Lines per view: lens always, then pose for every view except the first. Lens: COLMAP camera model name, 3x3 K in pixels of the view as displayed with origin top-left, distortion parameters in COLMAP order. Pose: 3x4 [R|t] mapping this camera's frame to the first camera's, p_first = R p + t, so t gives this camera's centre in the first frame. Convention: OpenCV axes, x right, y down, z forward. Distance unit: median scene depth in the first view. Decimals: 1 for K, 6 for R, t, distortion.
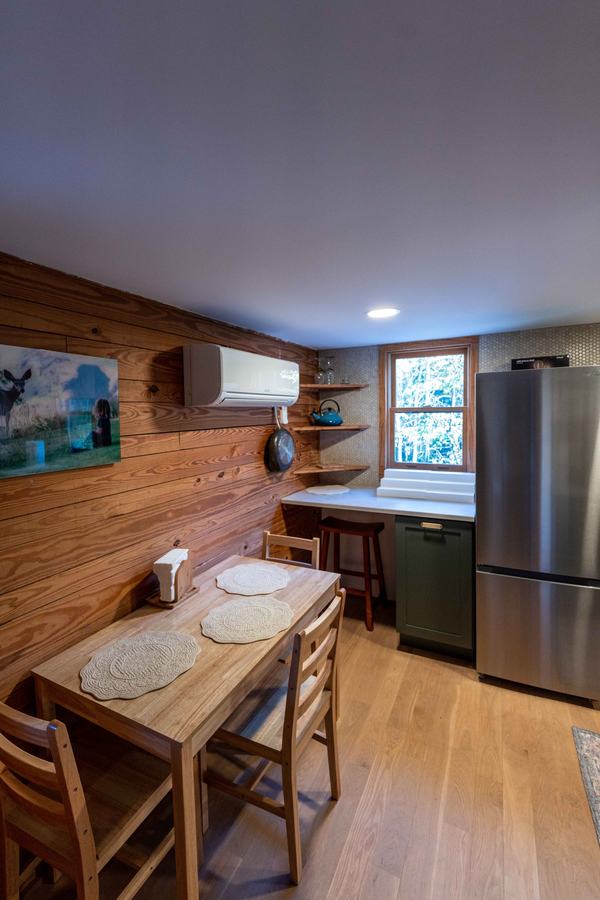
lens RADIAL K [[392.3, 0, 301.9], [0, 392.3, 433.1], [0, 0, 1]] dist [-0.000586, -0.000178]
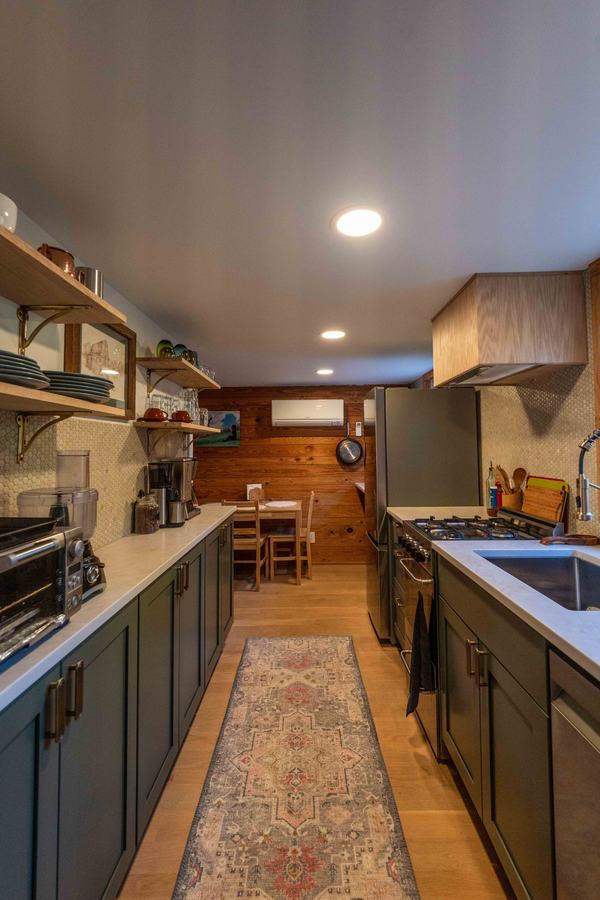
lens RADIAL K [[392.3, 0, 301.9], [0, 392.3, 433.1], [0, 0, 1]] dist [-0.000586, -0.000178]
pose [[0.426111, -0.020090, -0.904448, 2.421915], [-0.052940, 0.997486, -0.047098, 0.091815], [0.903120, 0.067950, 0.423977, 0.197449]]
